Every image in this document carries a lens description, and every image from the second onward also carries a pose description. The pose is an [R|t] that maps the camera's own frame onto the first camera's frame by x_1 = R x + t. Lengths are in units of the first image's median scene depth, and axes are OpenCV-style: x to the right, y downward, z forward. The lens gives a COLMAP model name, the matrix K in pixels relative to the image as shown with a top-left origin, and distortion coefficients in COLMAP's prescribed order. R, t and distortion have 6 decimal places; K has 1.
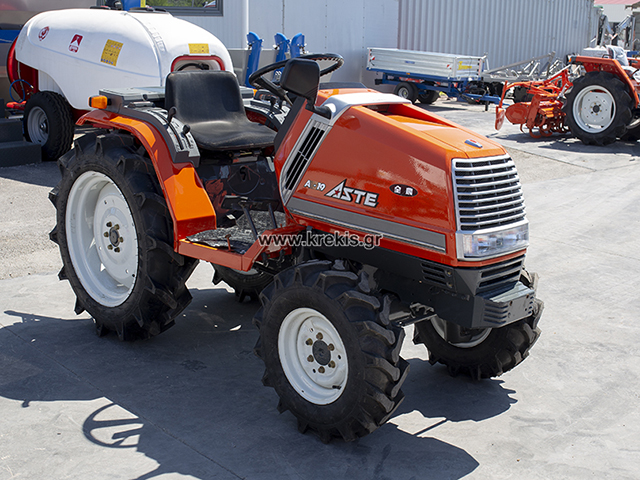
lens RADIAL K [[893.1, 0, 320.0], [0, 893.1, 240.0], [0, 0, 1]] dist [-0.046485, 0.005559]
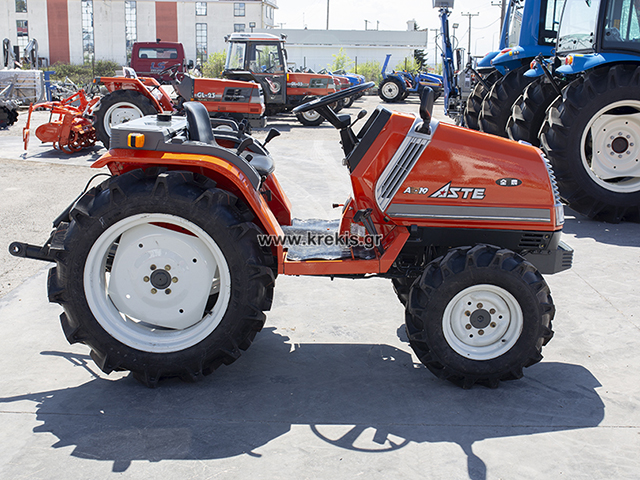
lens RADIAL K [[819.7, 0, 322.1], [0, 819.7, 196.0], [0, 0, 1]] dist [-0.037933, -0.017239]
pose [[0.701258, -0.131324, 0.700708, -0.874048], [0.170118, 0.985318, 0.014413, -0.091430], [-0.692313, 0.109096, 0.713303, 0.295477]]
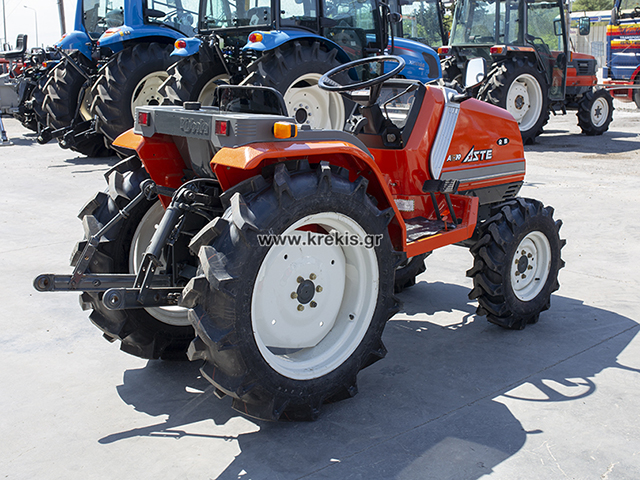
lens RADIAL K [[834.1, 0, 319.1], [0, 834.1, 178.9], [0, 0, 1]] dist [0.023373, 0.083388]
pose [[0.008744, -0.178244, 0.983947, -1.175846], [0.238224, 0.956025, 0.171069, -0.280103], [-0.971171, 0.232904, 0.050822, 1.131033]]
